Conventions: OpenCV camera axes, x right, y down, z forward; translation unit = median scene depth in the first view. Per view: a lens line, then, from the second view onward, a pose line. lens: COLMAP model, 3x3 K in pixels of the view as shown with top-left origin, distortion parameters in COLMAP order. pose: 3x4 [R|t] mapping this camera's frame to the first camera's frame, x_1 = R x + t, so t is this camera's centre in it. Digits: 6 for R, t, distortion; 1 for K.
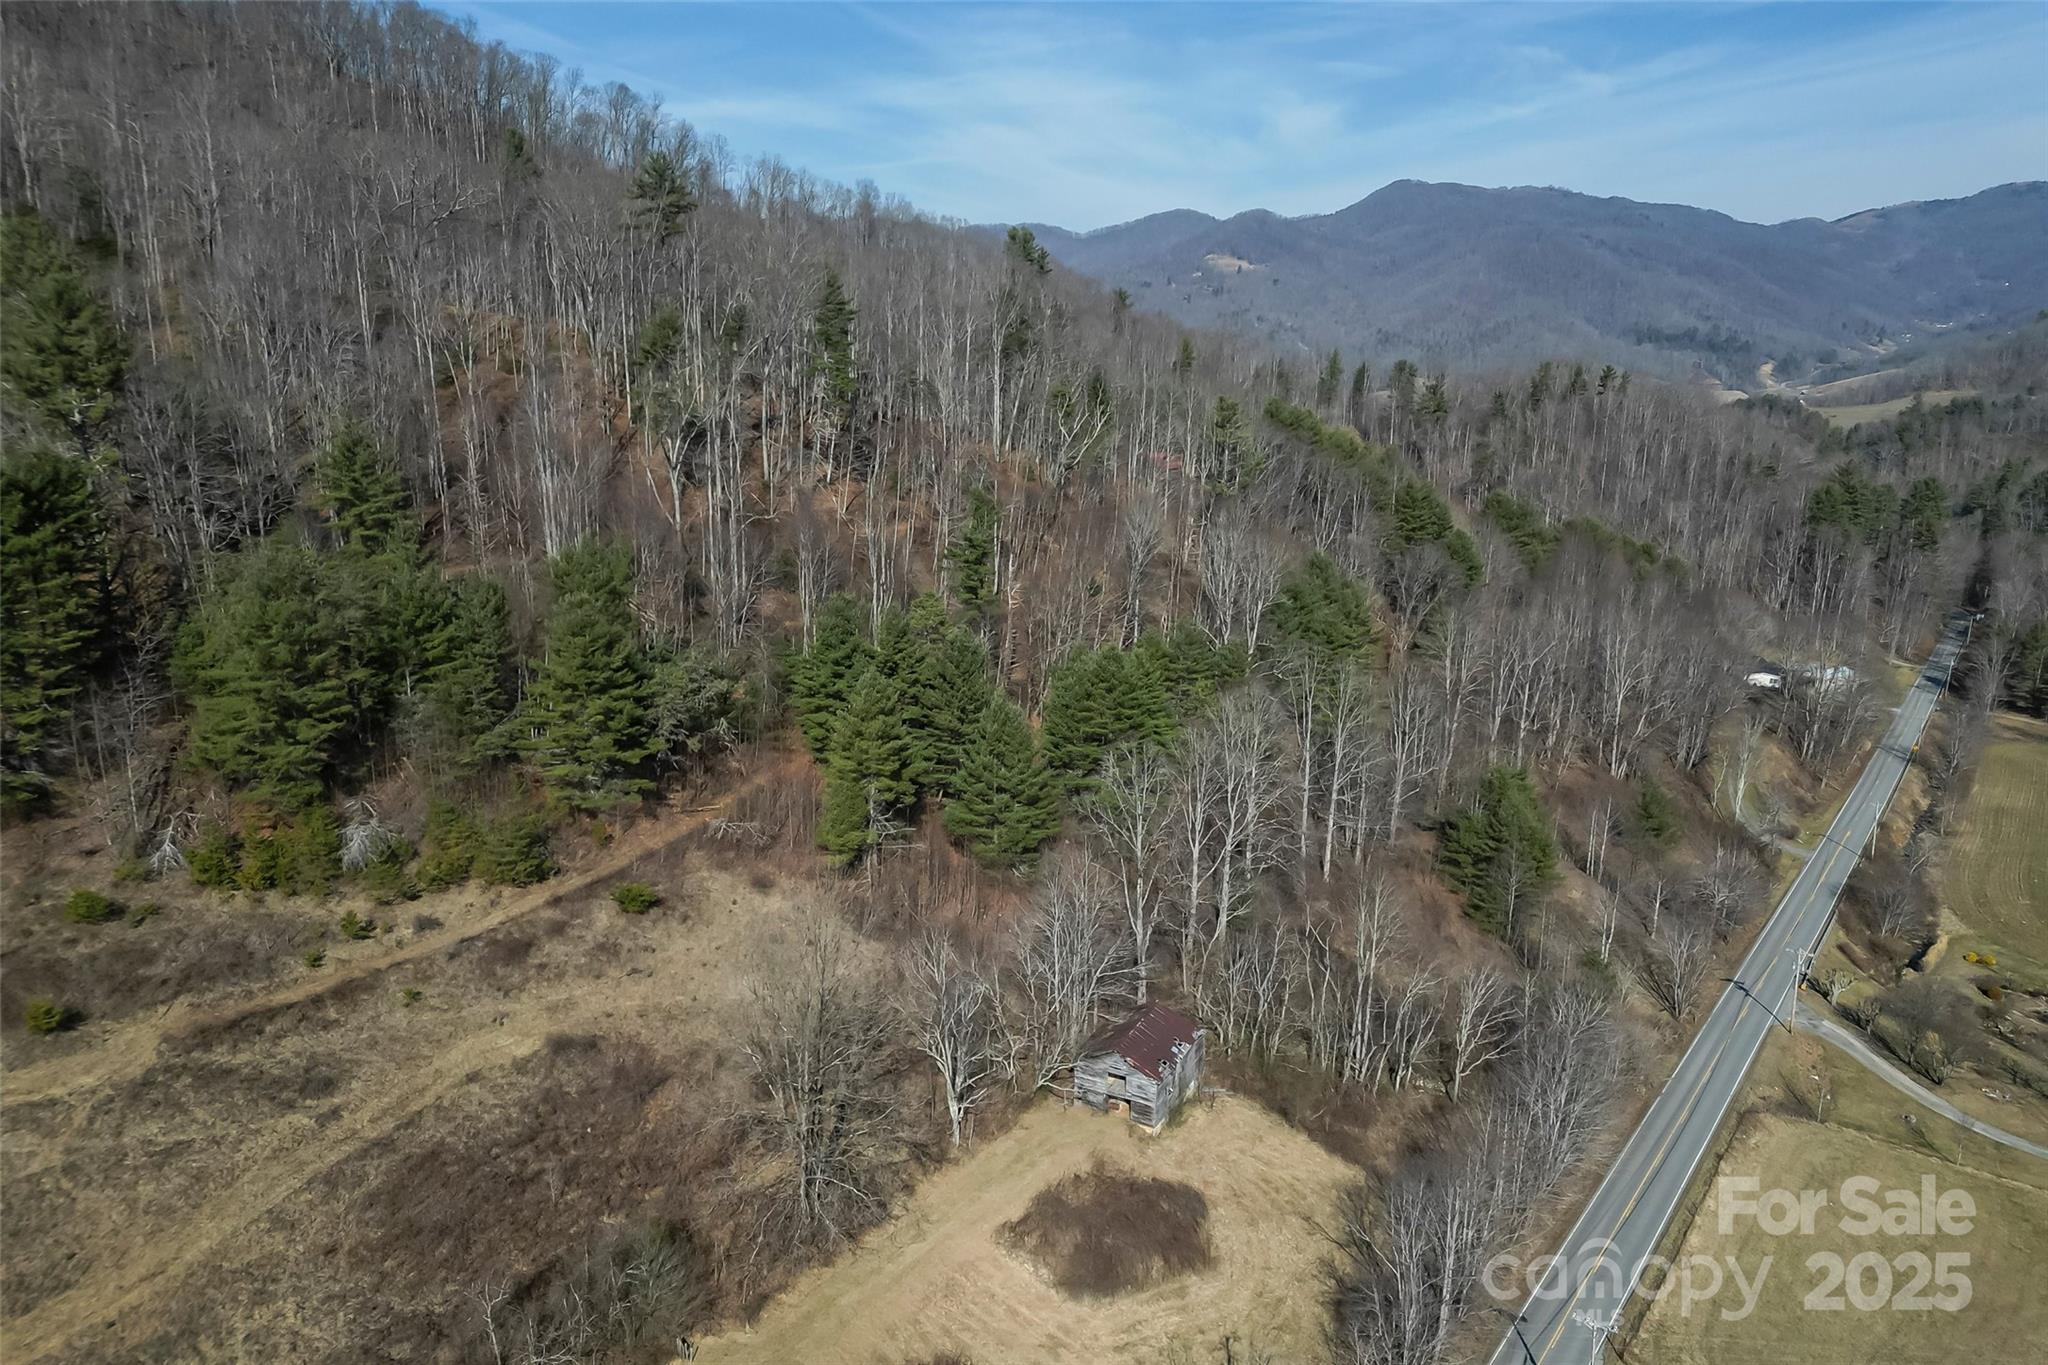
lens RADIAL K [[1424.7, 0, 1024.0], [0, 1424.7, 682.5], [0, 0, 1]] dist [0.080001, -0.073237]
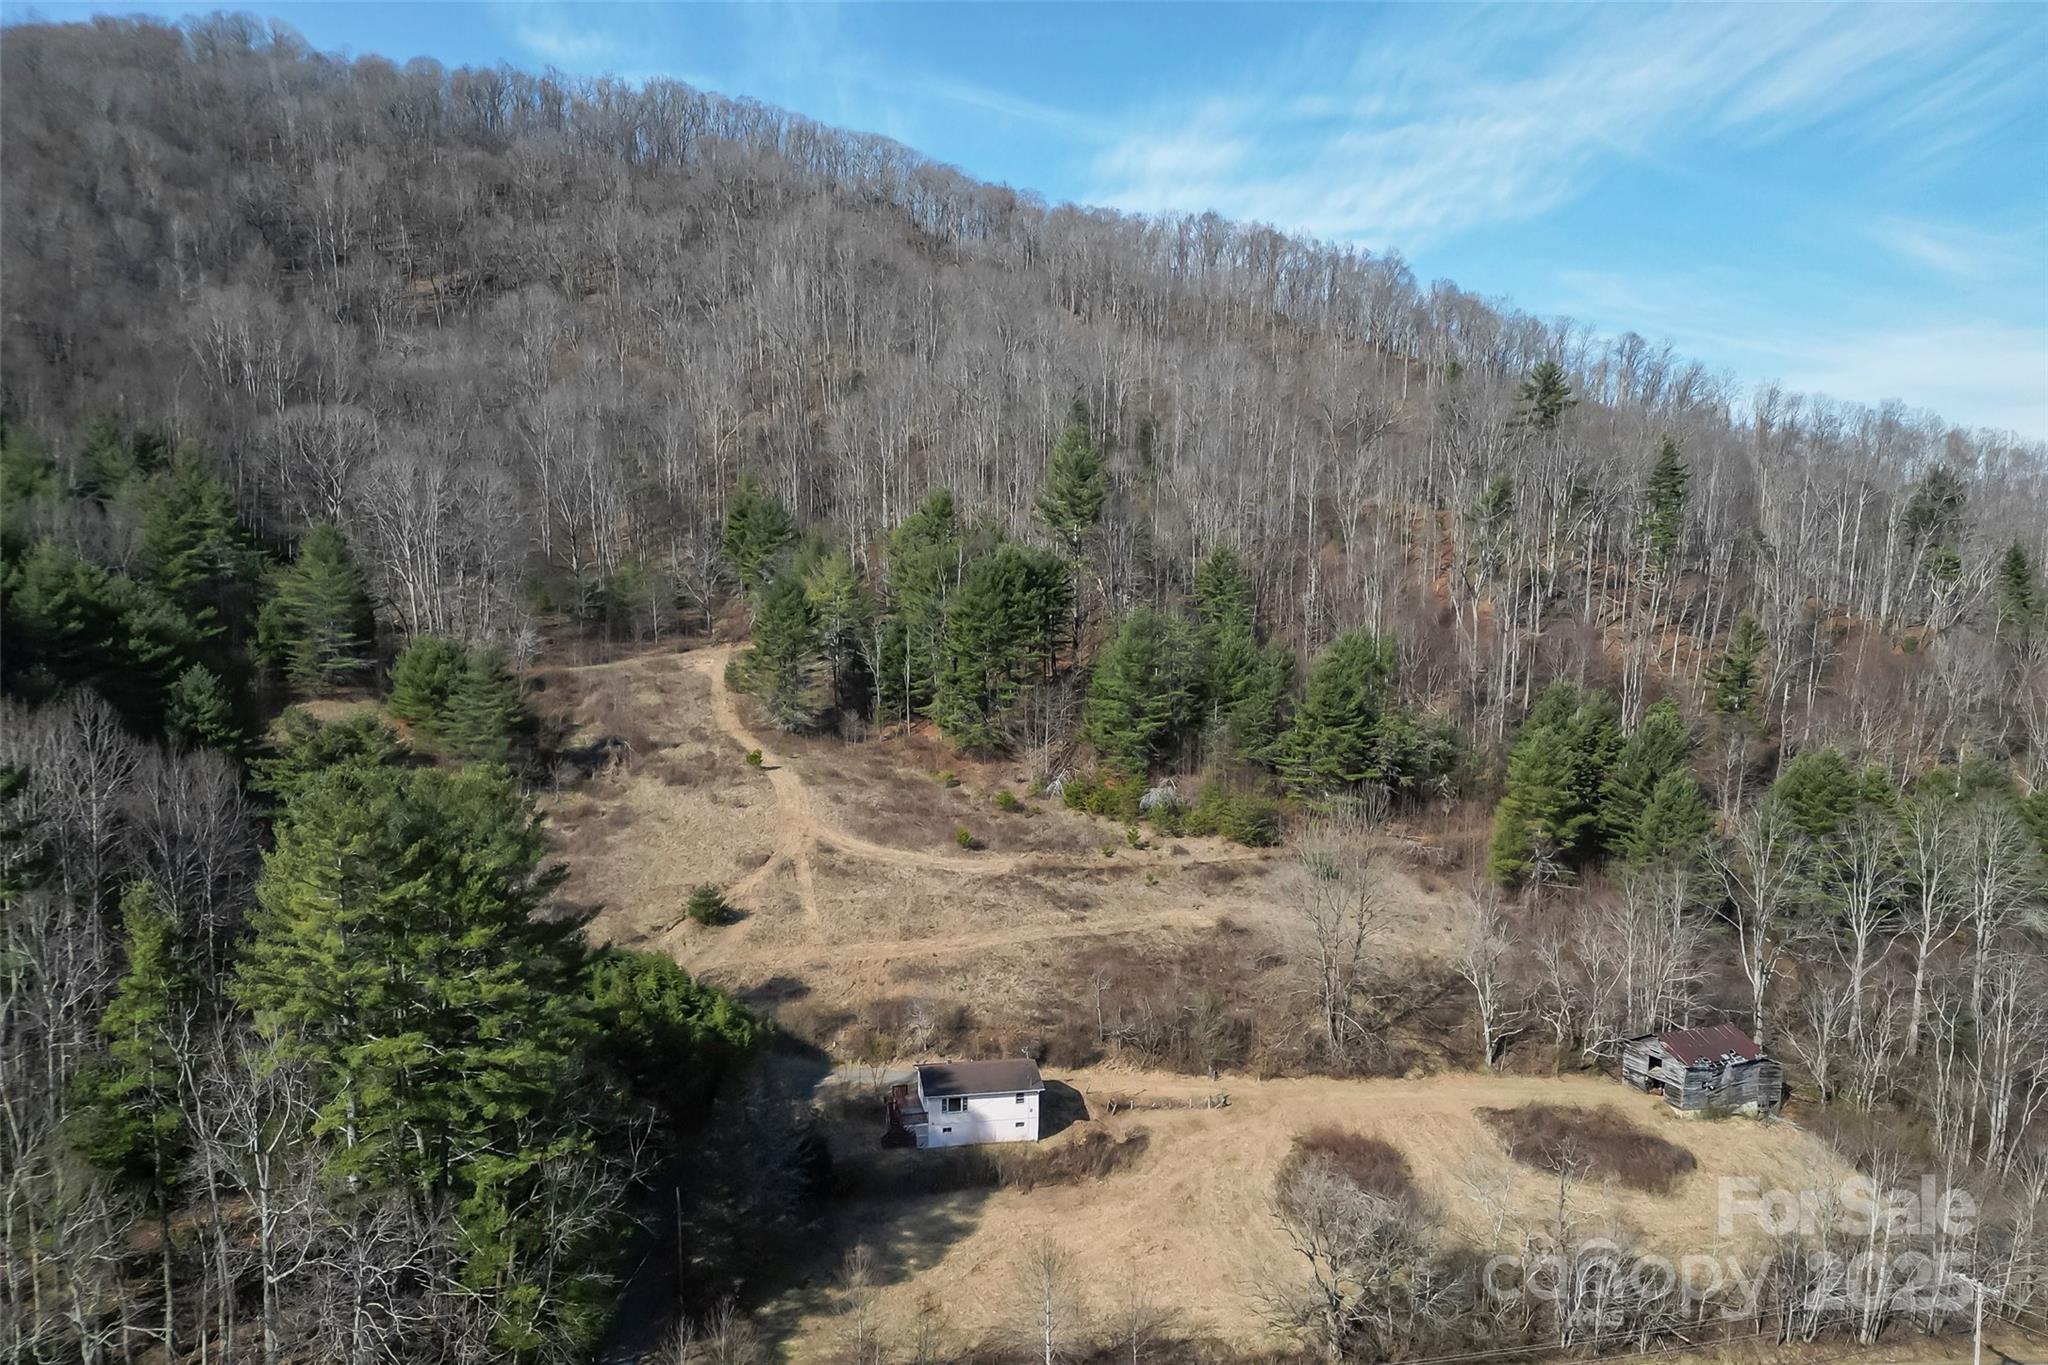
lens RADIAL K [[1424.2, 0, 1029.6], [0, 1424.2, 755.1], [0, 0, 1]] dist [0.146293, -0.237907]
pose [[0.751778, 0.079678, -0.654585, 0.418319], [-0.169712, 0.982612, -0.075305, 0.204848], [0.637203, 0.167704, 0.752229, -0.217611]]
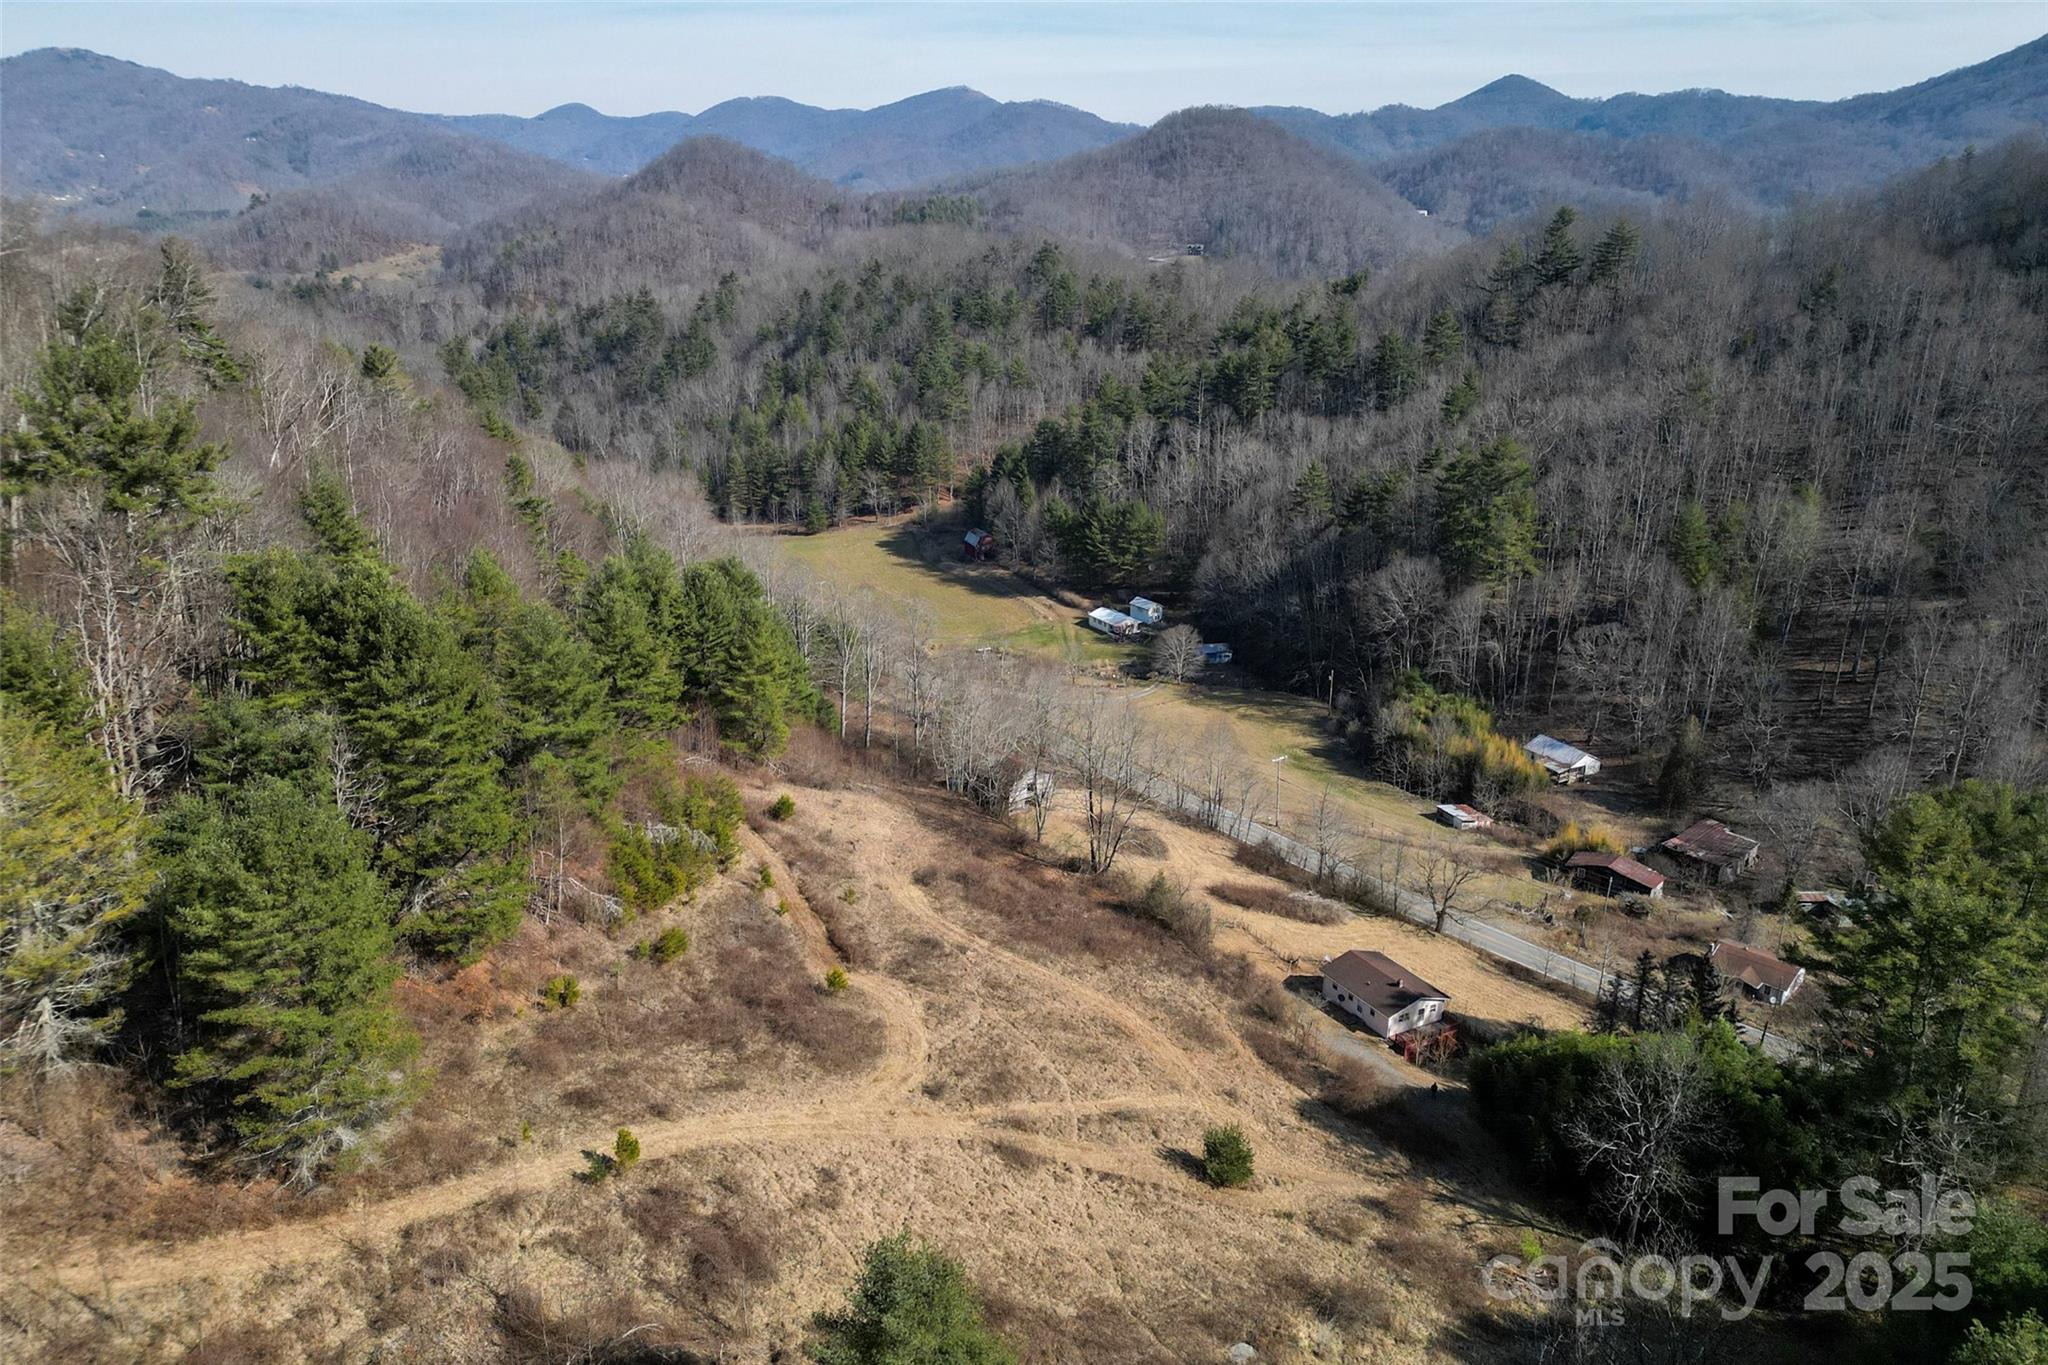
lens RADIAL K [[1424.7, 0, 1024.0], [0, 1424.7, 682.5], [0, 0, 1]] dist [0.080001, -0.073237]
pose [[0.416813, -0.293005, 0.860473, -1.272010], [0.219603, 0.951042, 0.217470, -0.183974], [-0.882066, 0.098318, 0.460752, 0.246715]]
